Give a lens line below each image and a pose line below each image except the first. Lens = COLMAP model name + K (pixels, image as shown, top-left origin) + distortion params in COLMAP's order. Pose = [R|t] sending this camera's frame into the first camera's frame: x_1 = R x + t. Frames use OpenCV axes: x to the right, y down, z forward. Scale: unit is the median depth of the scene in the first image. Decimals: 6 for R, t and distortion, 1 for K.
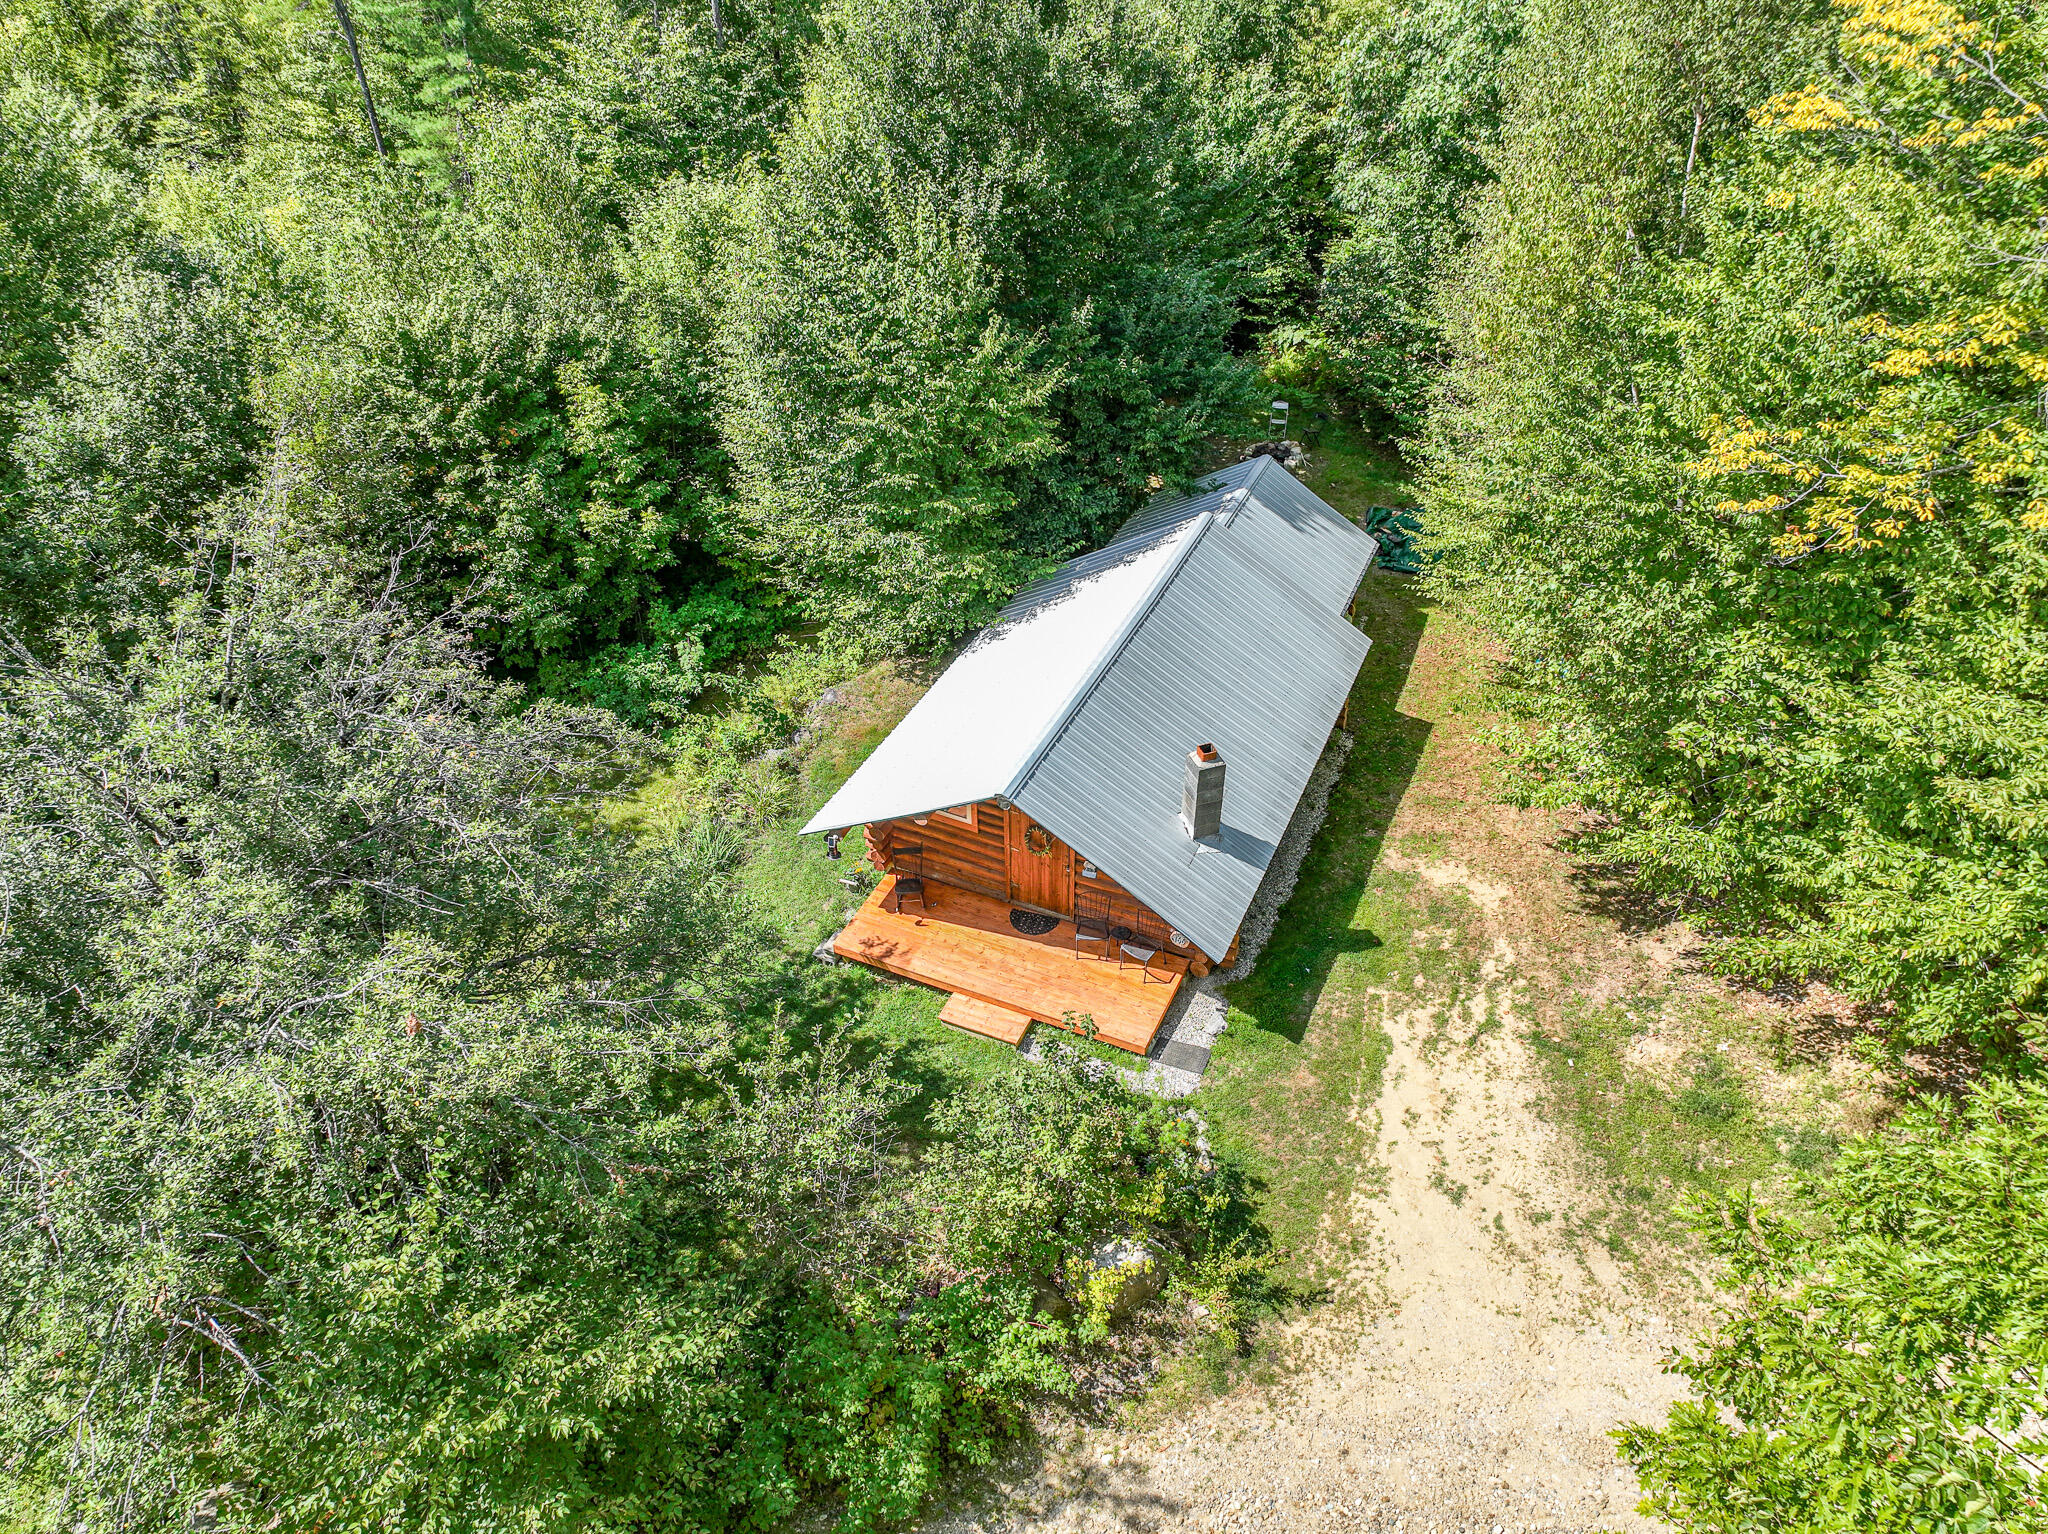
lens RADIAL K [[1386.6, 0, 1024.0], [0, 1386.6, 767.0], [0, 0, 1]] dist [-0.044492, 0.028301]
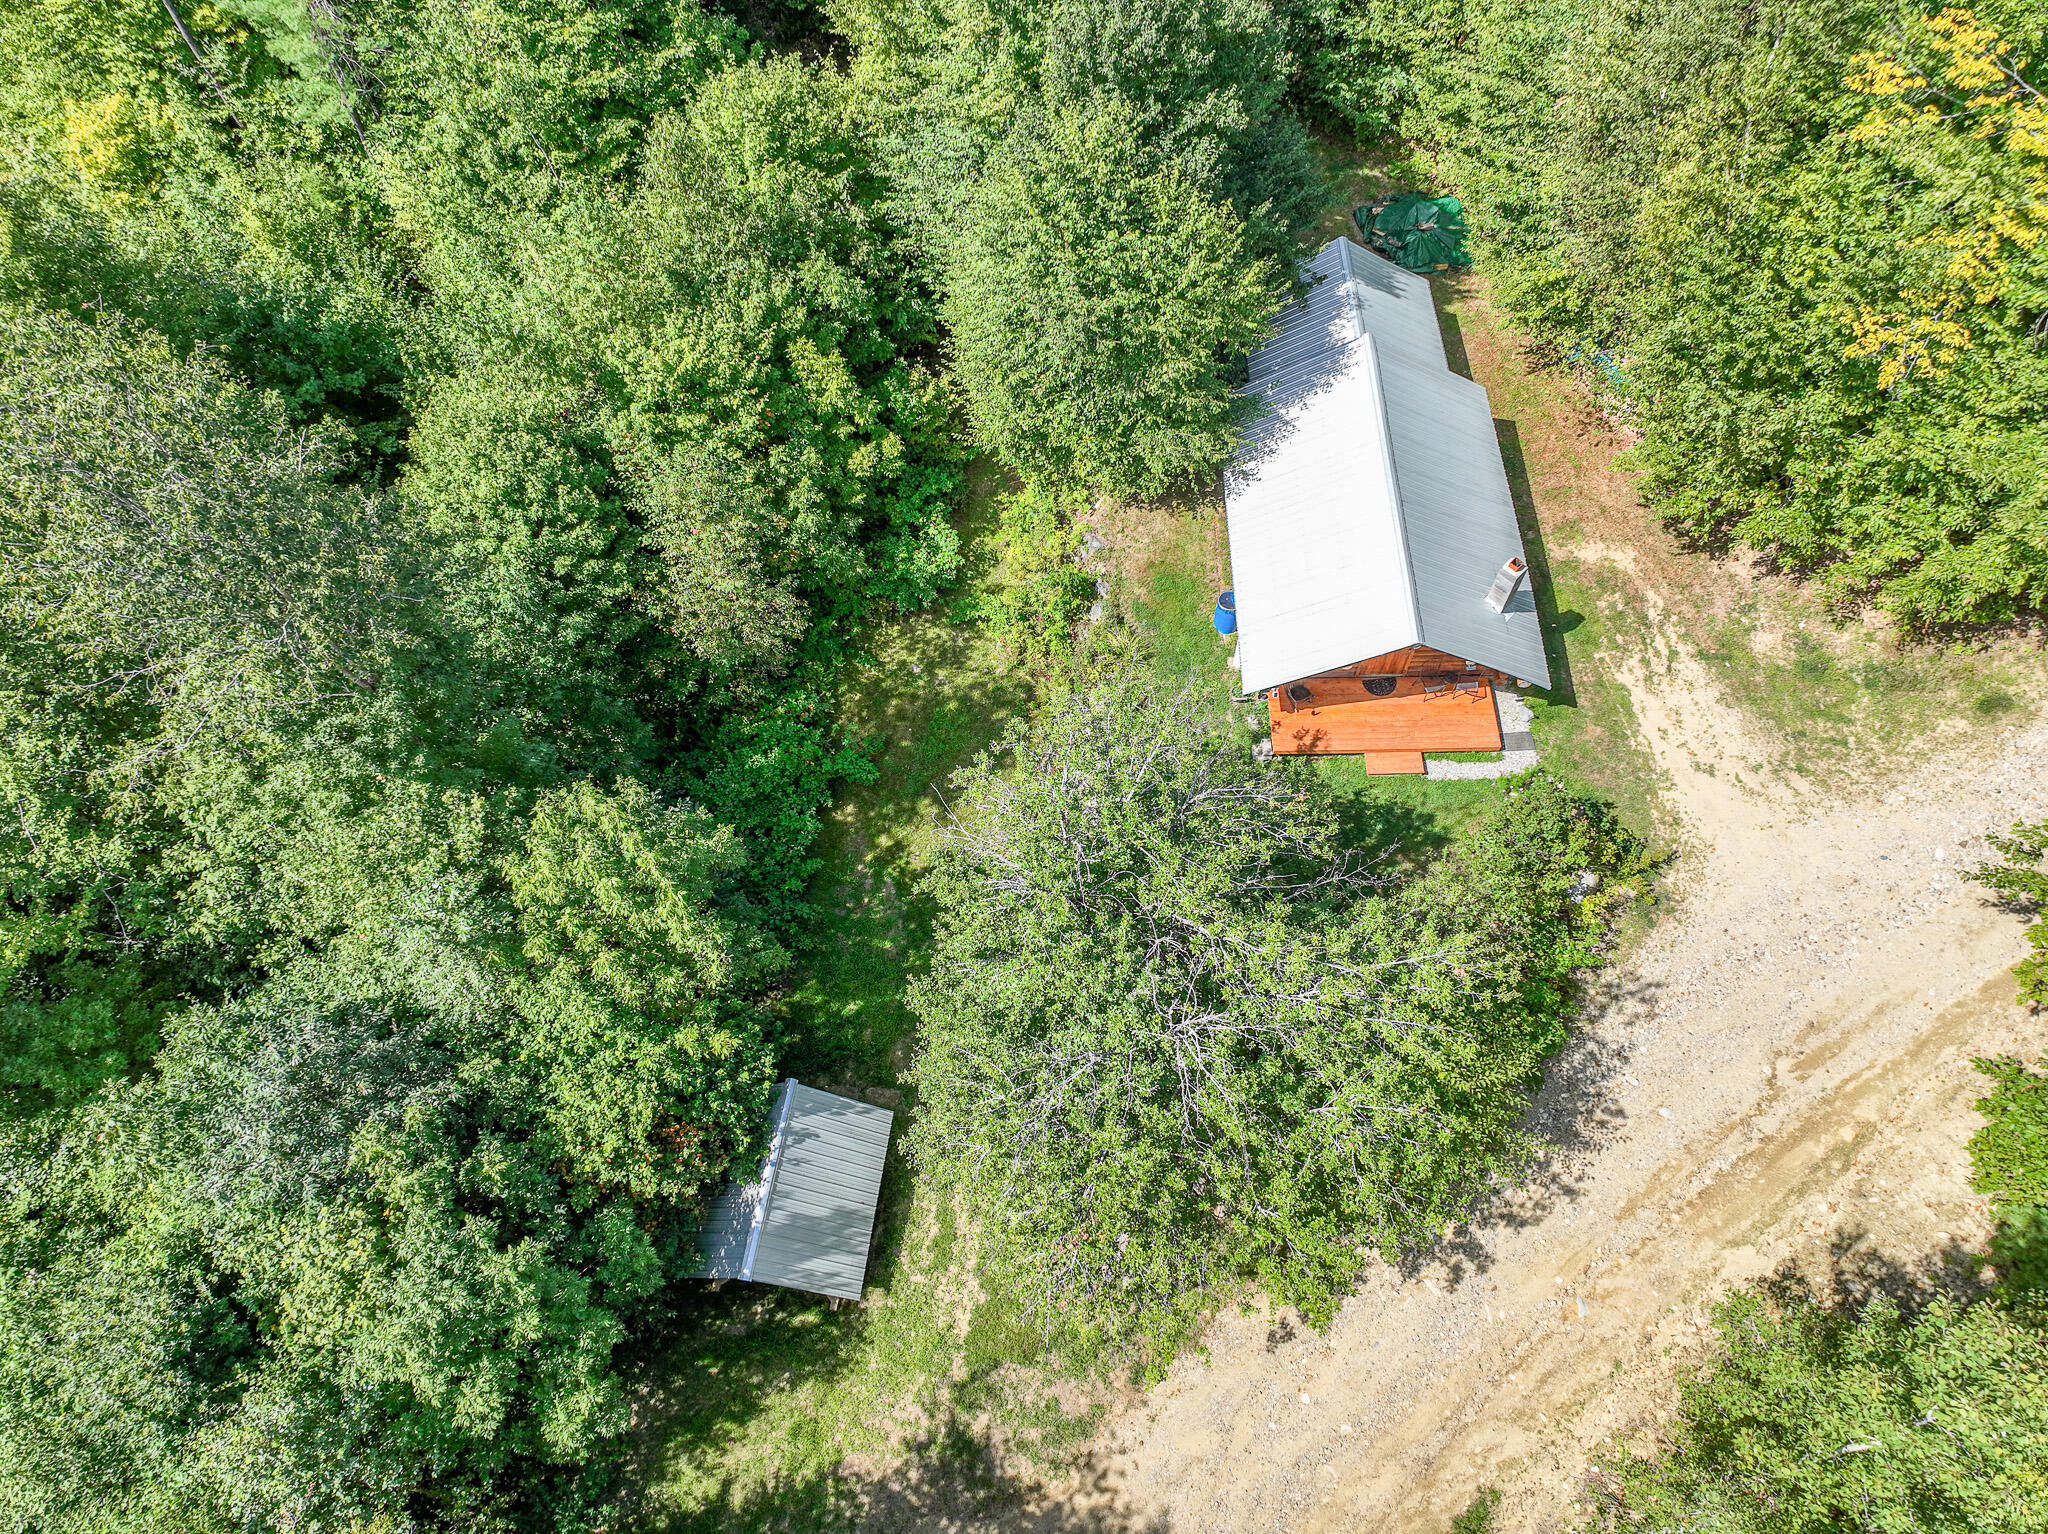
lens RADIAL K [[1386.6, 0, 1024.0], [0, 1386.6, 767.0], [0, 0, 1]] dist [-0.044492, 0.028301]
pose [[0.908963, -0.373502, 0.185153, -0.730261], [0.272387, 0.868347, 0.414463, -0.597714], [-0.315580, -0.326298, 0.891032, -0.251218]]
